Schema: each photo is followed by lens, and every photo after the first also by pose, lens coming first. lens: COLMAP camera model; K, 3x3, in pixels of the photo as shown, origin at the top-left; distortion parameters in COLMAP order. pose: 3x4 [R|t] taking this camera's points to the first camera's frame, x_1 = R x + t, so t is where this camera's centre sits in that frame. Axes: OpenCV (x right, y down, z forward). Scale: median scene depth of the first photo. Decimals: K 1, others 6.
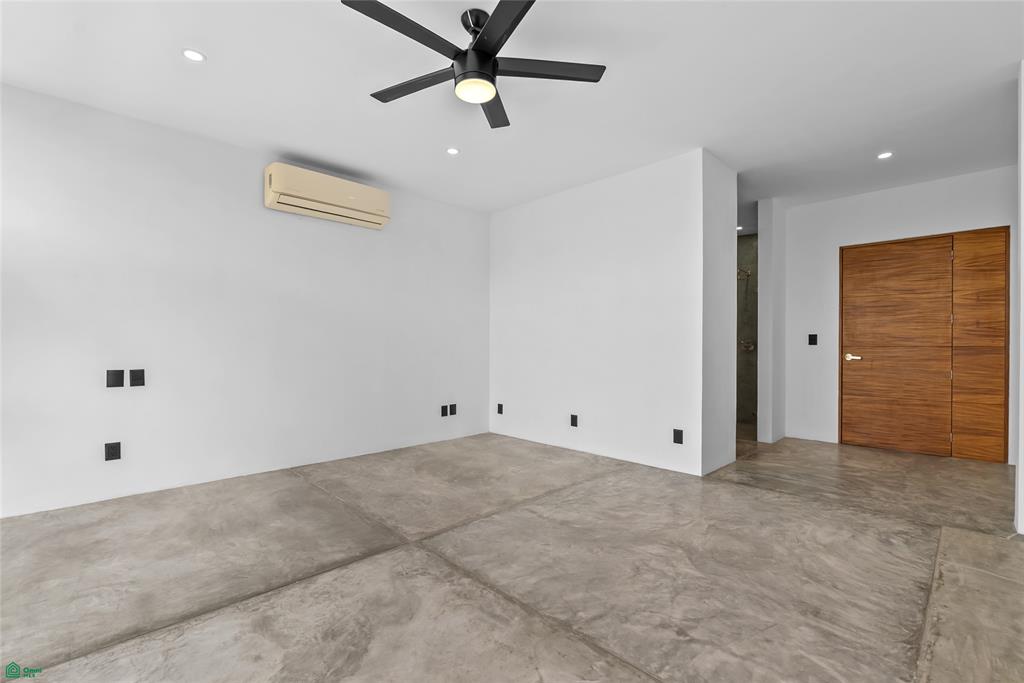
lens RADIAL K [[453.5, 0, 514.8], [0, 453.5, 337.9], [0, 0, 1]] dist [-0.008662, 0.000517]
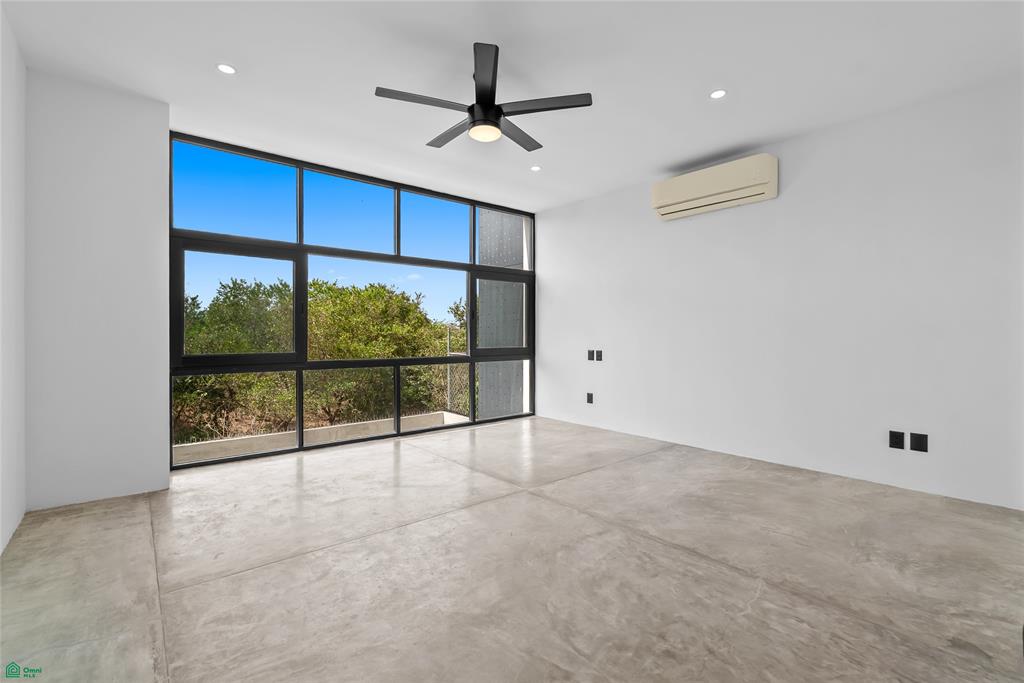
lens RADIAL K [[453.5, 0, 514.8], [0, 453.5, 337.9], [0, 0, 1]] dist [-0.008662, 0.000517]
pose [[-0.071125, 0.007120, -0.997442, 1.086709], [0.015053, 0.999868, 0.006064, 0.013768], [0.997354, -0.014583, -0.071223, 1.101193]]
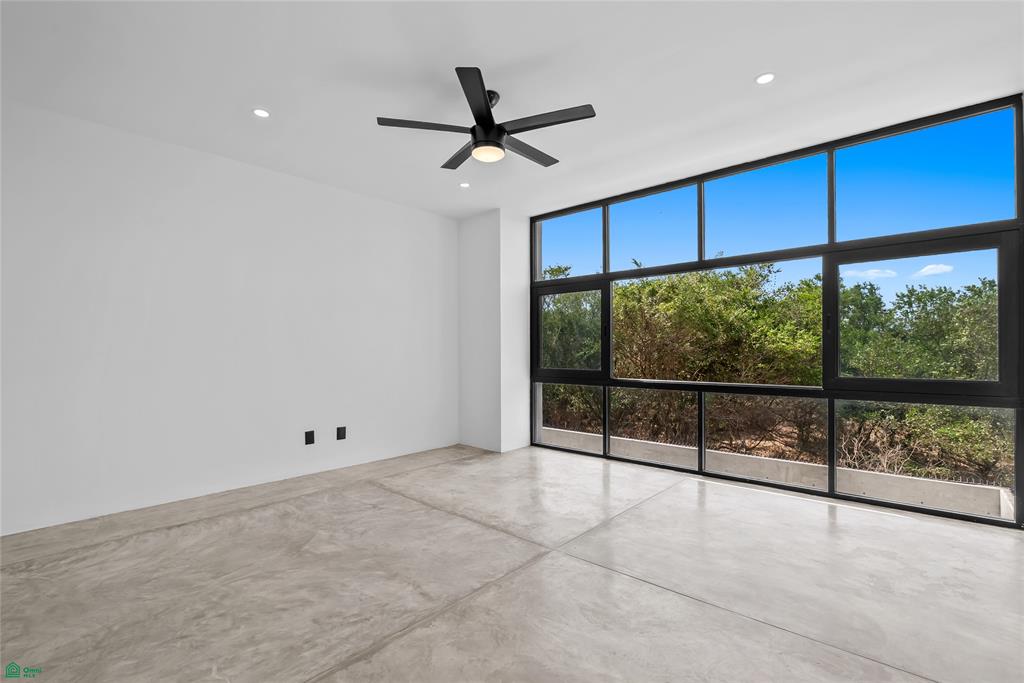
lens RADIAL K [[467.1, 0, 514.4], [0, 467.1, 347.0], [0, 0, 1]] dist [-0.011321, -0.000094]
pose [[-0.997761, 0.003471, -0.066797, -0.066134], [0.004994, 0.999731, -0.022661, 0.011795], [0.066700, -0.022943, -0.997509, 2.134180]]
